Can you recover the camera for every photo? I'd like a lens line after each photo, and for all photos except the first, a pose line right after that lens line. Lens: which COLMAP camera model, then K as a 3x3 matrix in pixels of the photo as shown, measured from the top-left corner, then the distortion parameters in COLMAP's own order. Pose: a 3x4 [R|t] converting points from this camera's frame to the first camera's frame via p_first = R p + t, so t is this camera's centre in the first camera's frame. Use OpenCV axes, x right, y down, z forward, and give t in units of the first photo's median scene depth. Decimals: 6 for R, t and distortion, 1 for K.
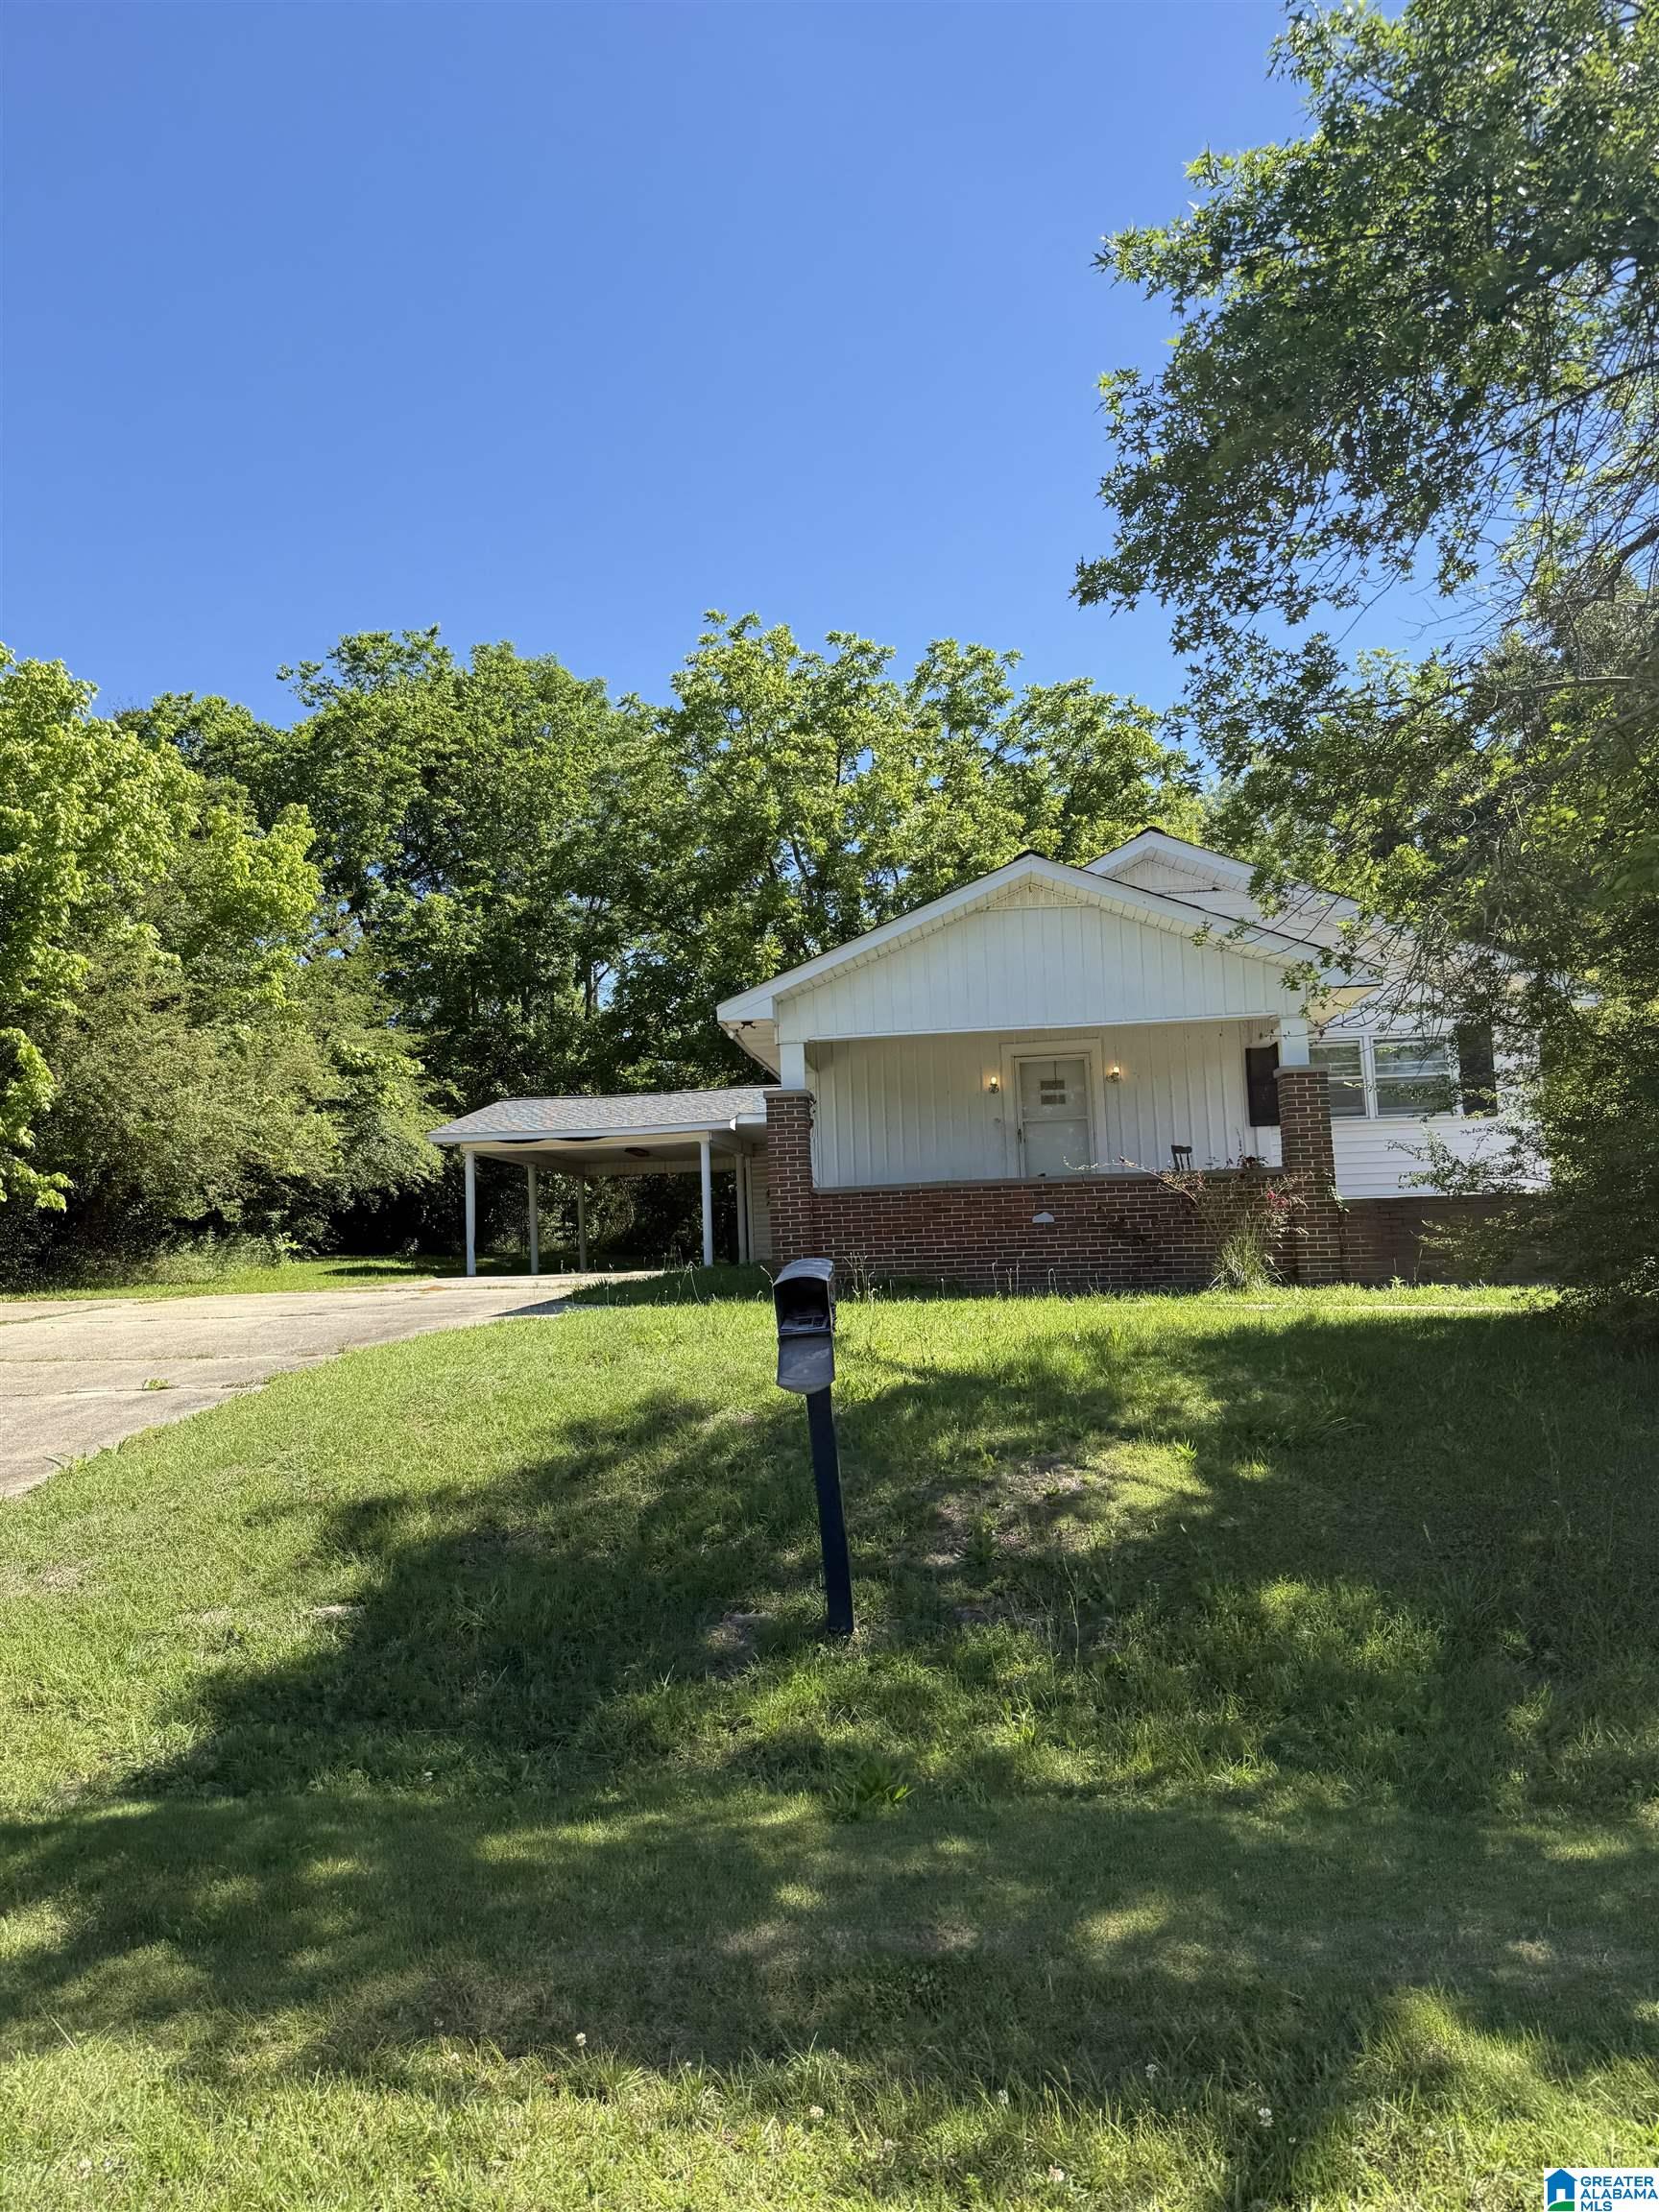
lens RADIAL K [[1562.4, 0, 830.8], [0, 1562.4, 1144.6], [0, 0, 1]] dist [0.146880, -0.284354]
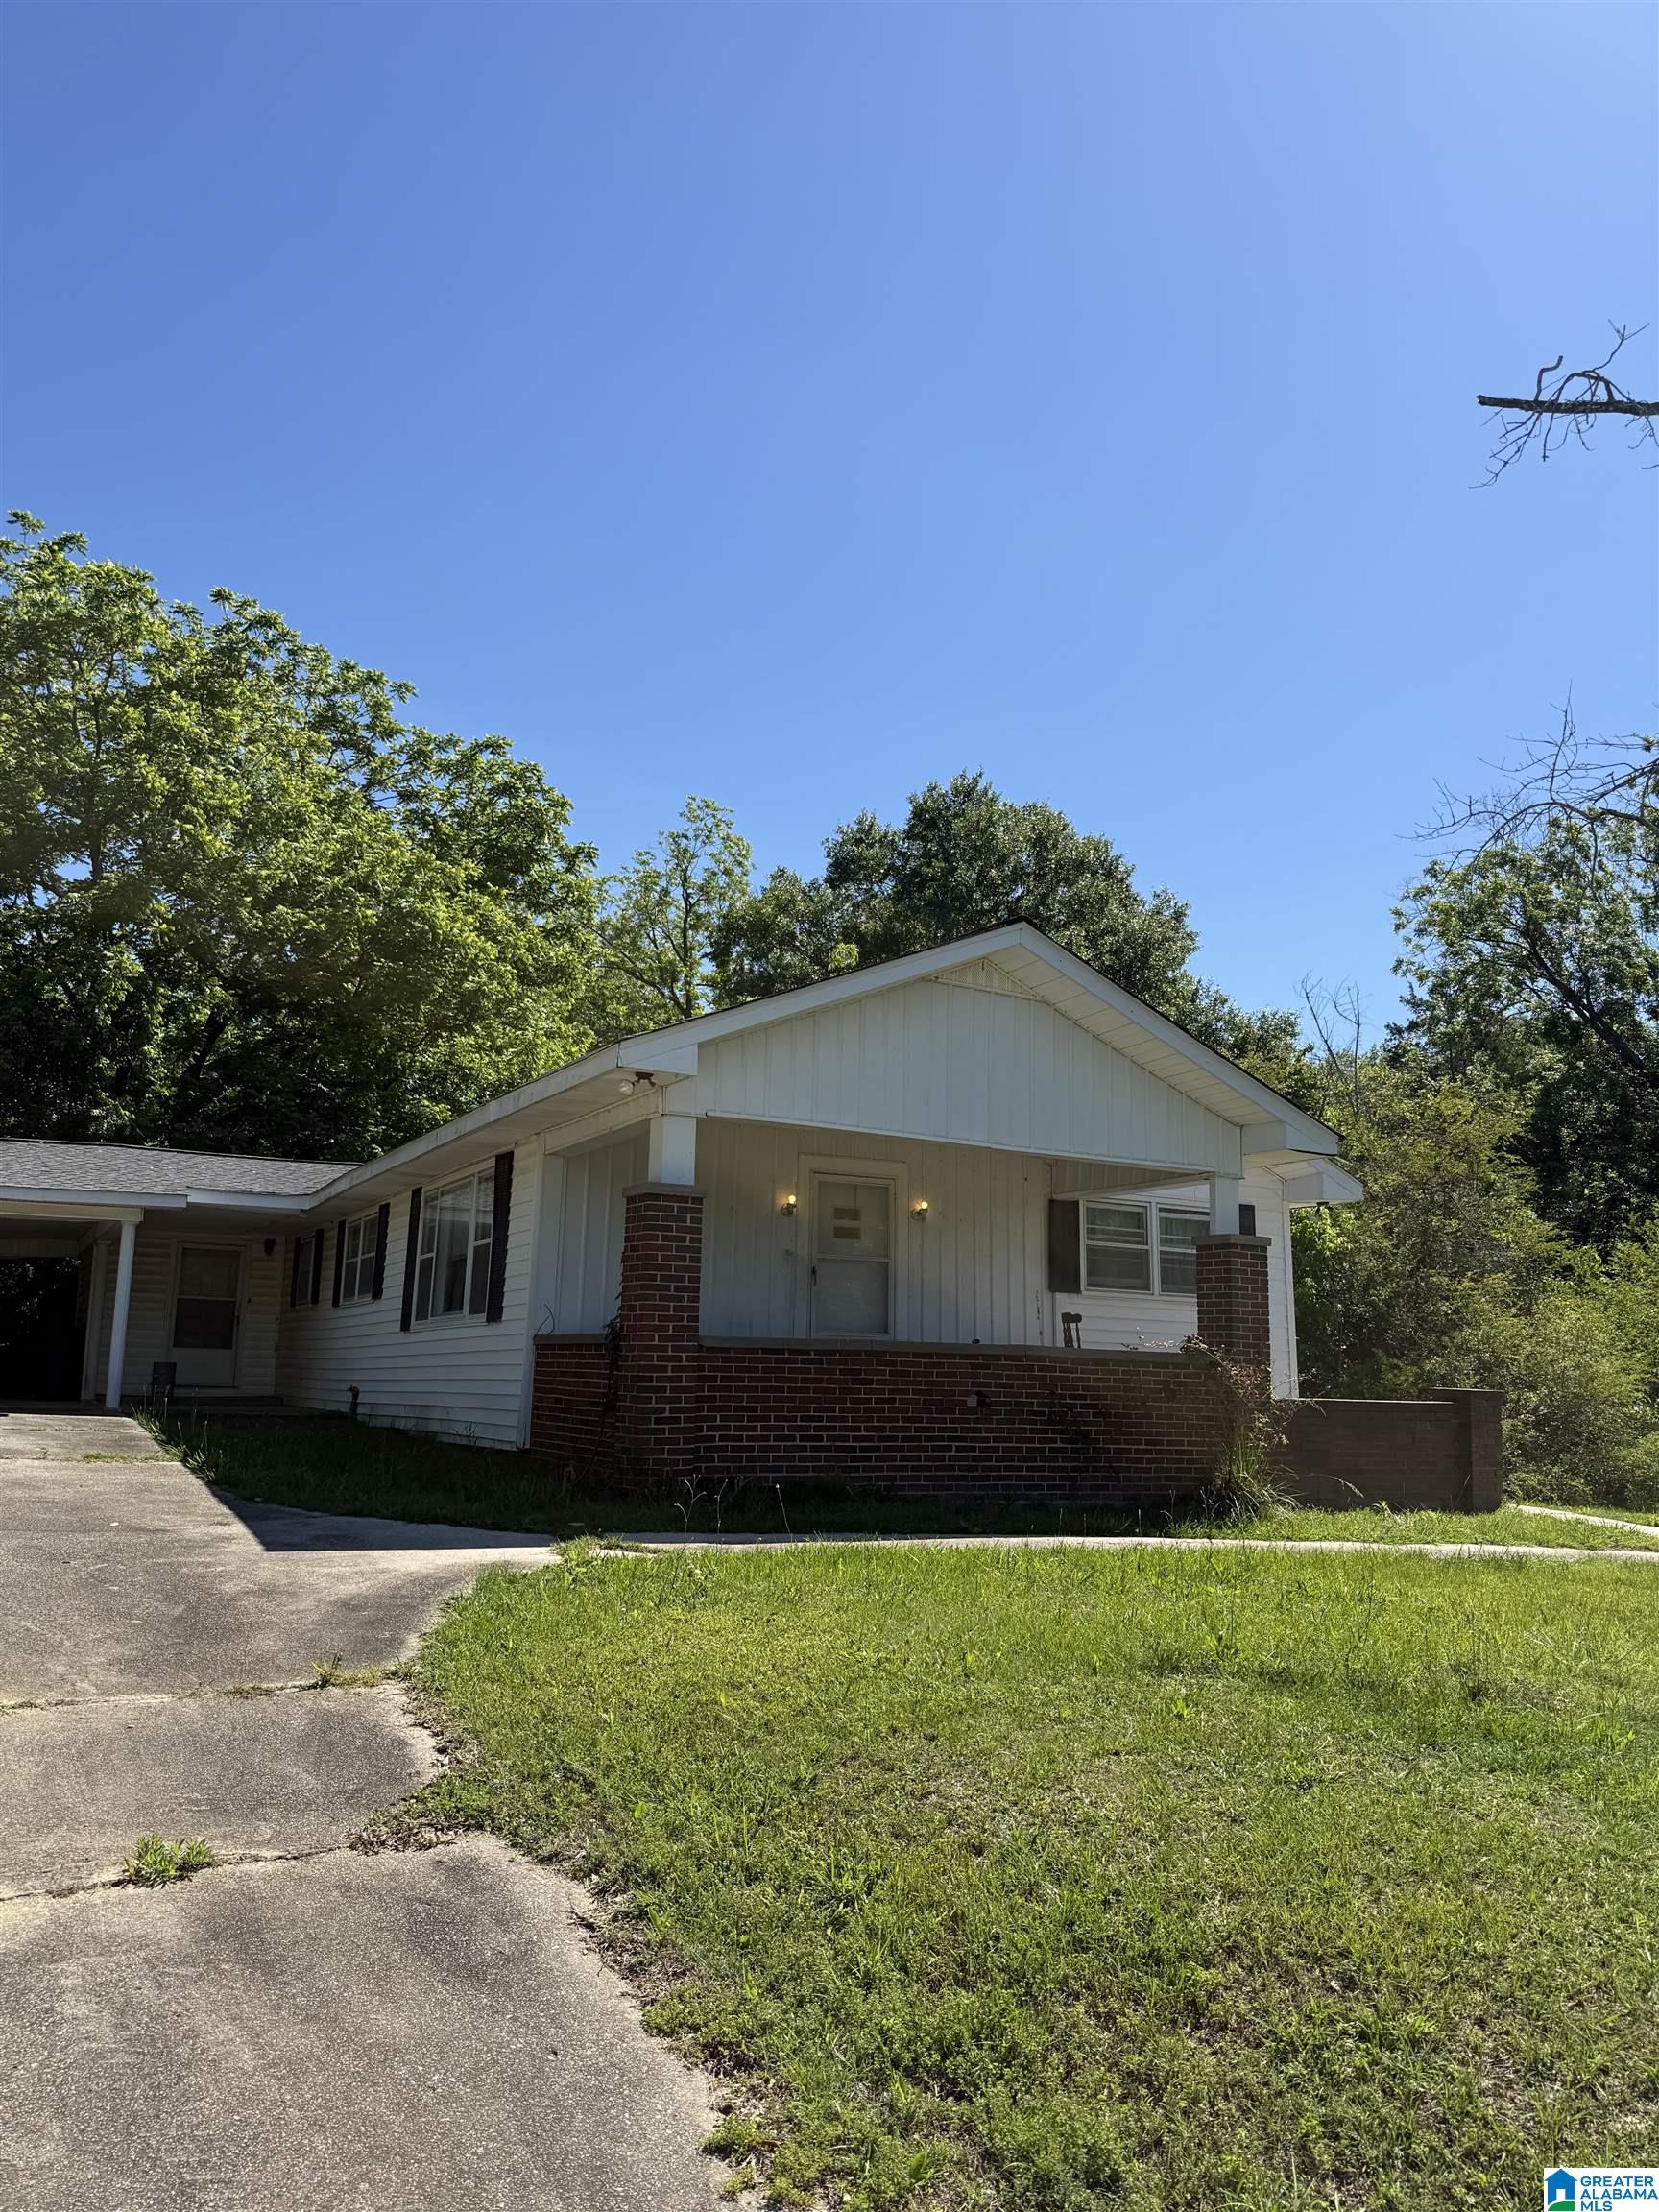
lens RADIAL K [[1562.4, 0, 830.8], [0, 1562.4, 1144.6], [0, 0, 1]] dist [0.146880, -0.284354]
pose [[0.820179, 0.140172, 0.554670, -0.162891], [-0.098173, 0.989623, -0.104925, 0.005488], [-0.563622, 0.031604, 0.825428, 0.192294]]
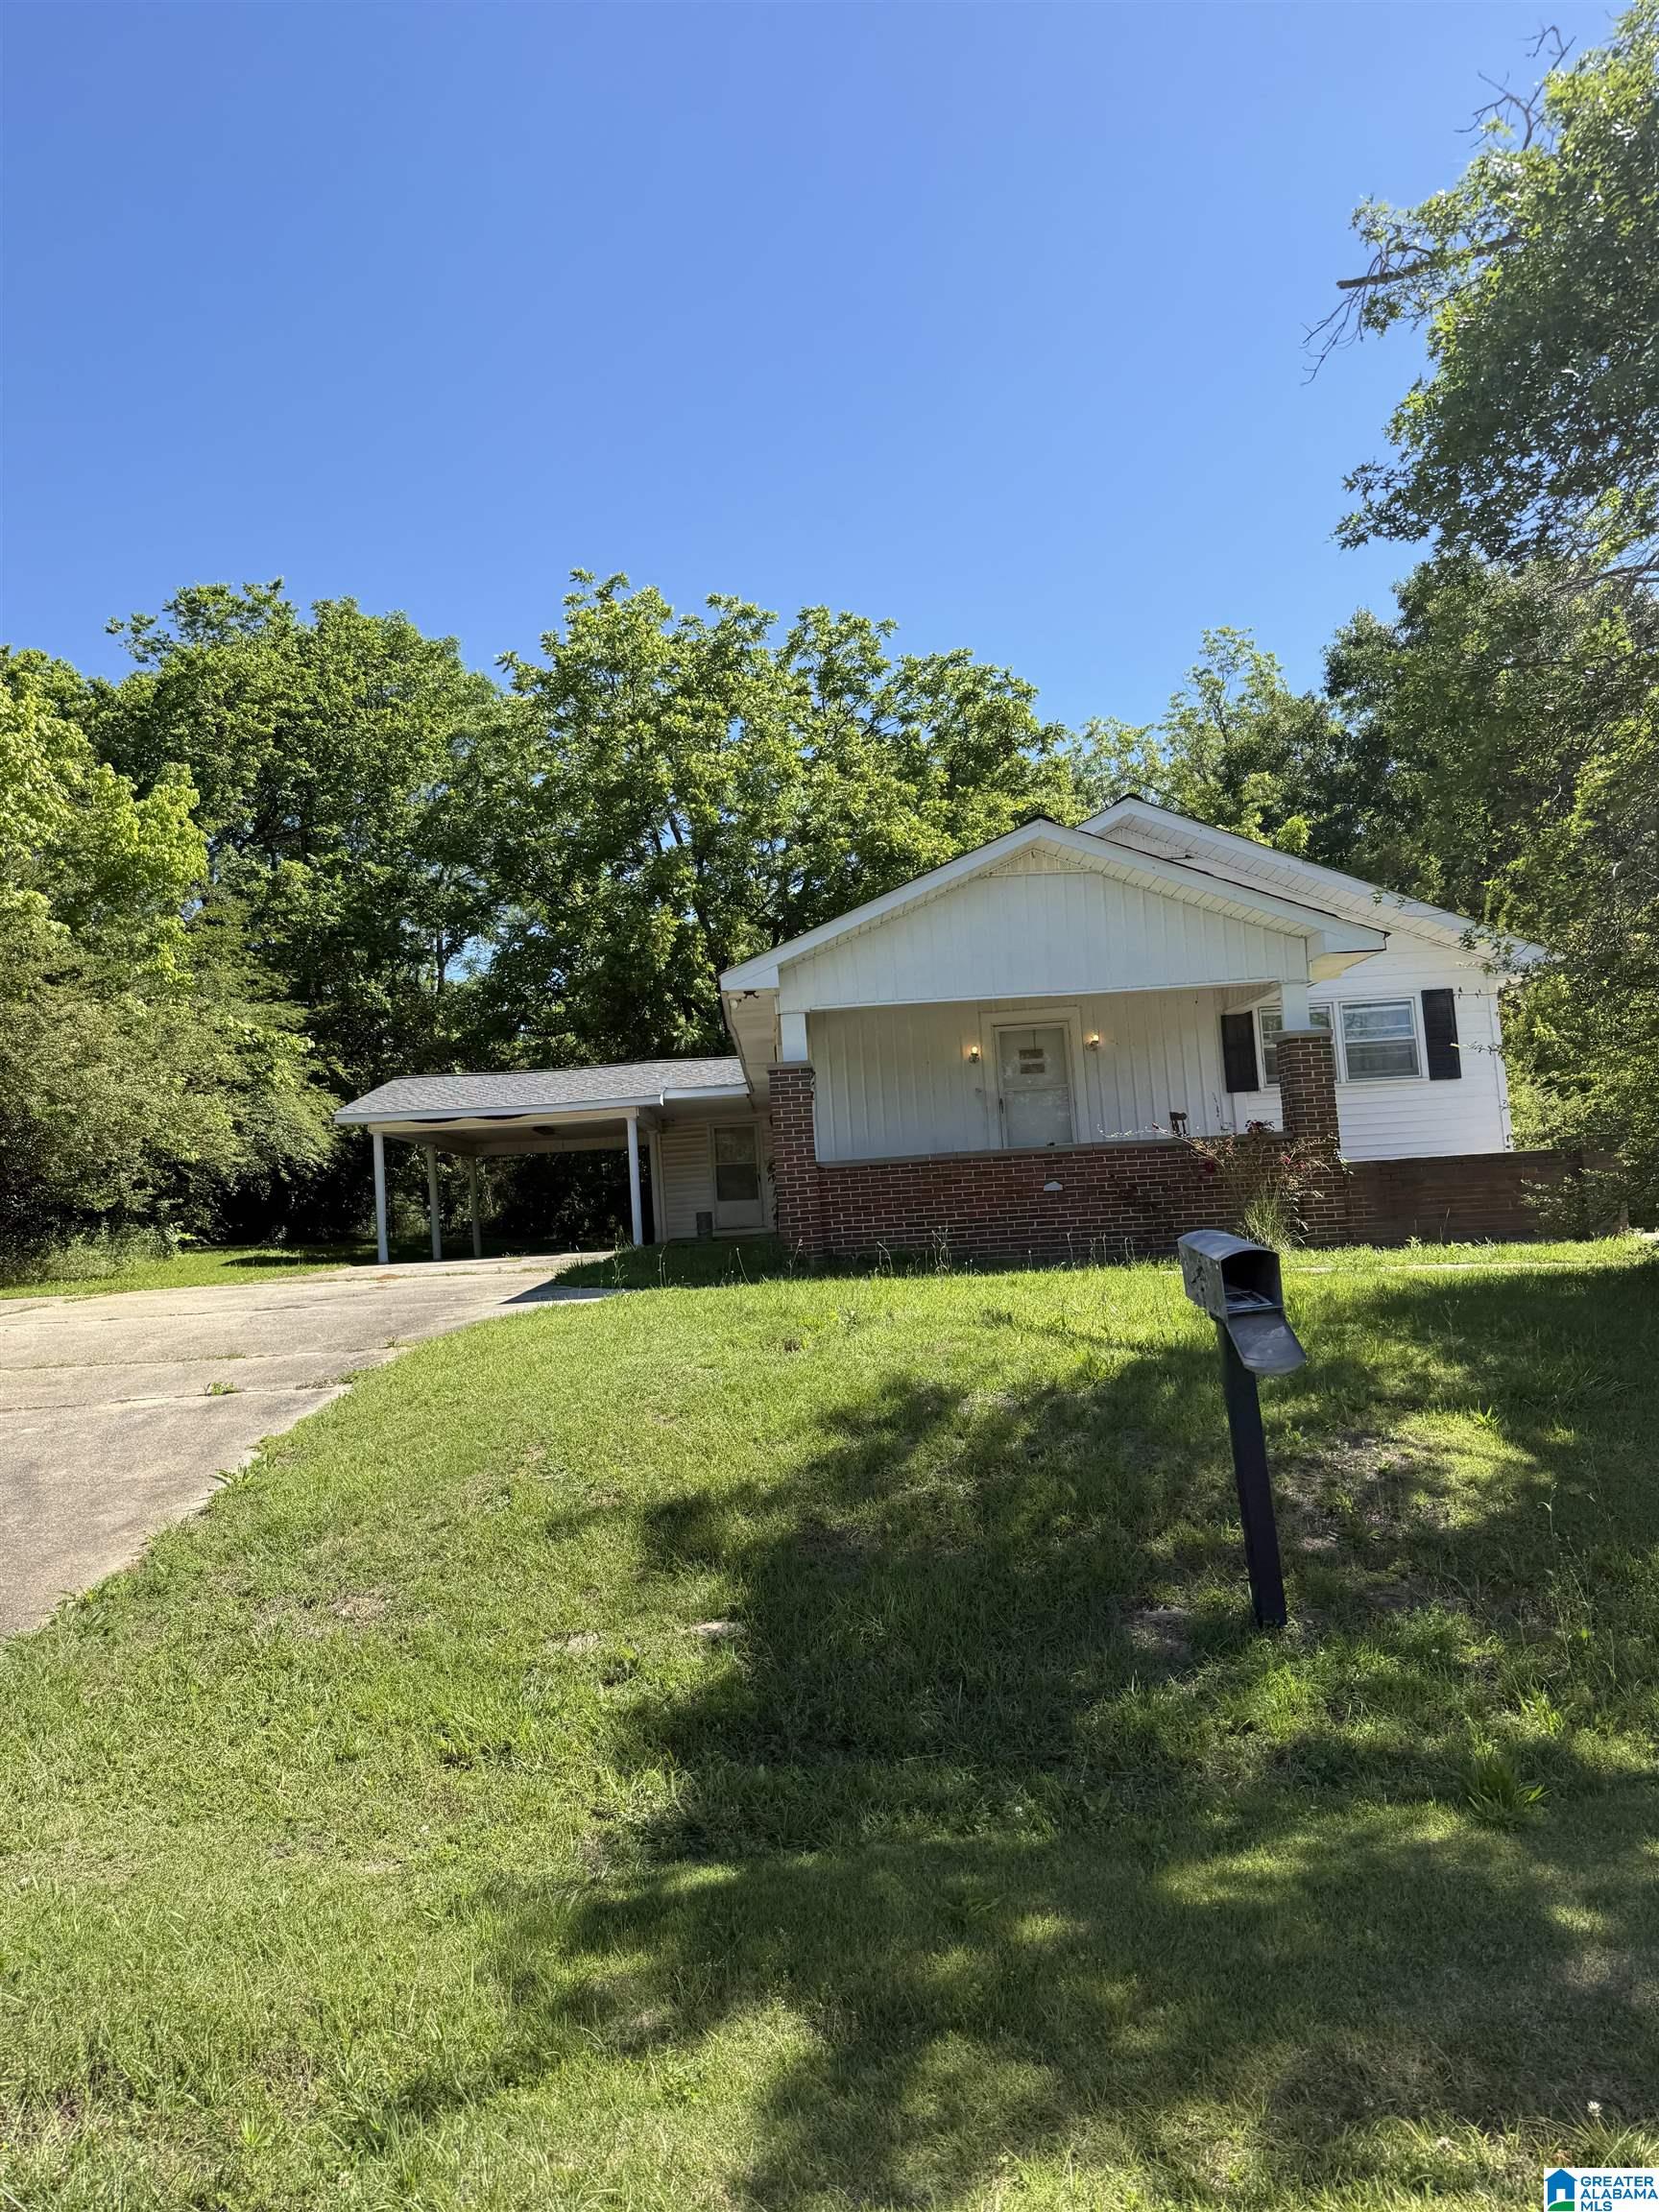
lens RADIAL K [[1562.4, 0, 830.8], [0, 1562.4, 1144.6], [0, 0, 1]] dist [0.146880, -0.284354]
pose [[0.992082, -0.018672, 0.124198, -0.058536], [0.016735, 0.999722, 0.016626, 0.000424], [-0.124474, -0.014416, 0.992118, 0.015918]]
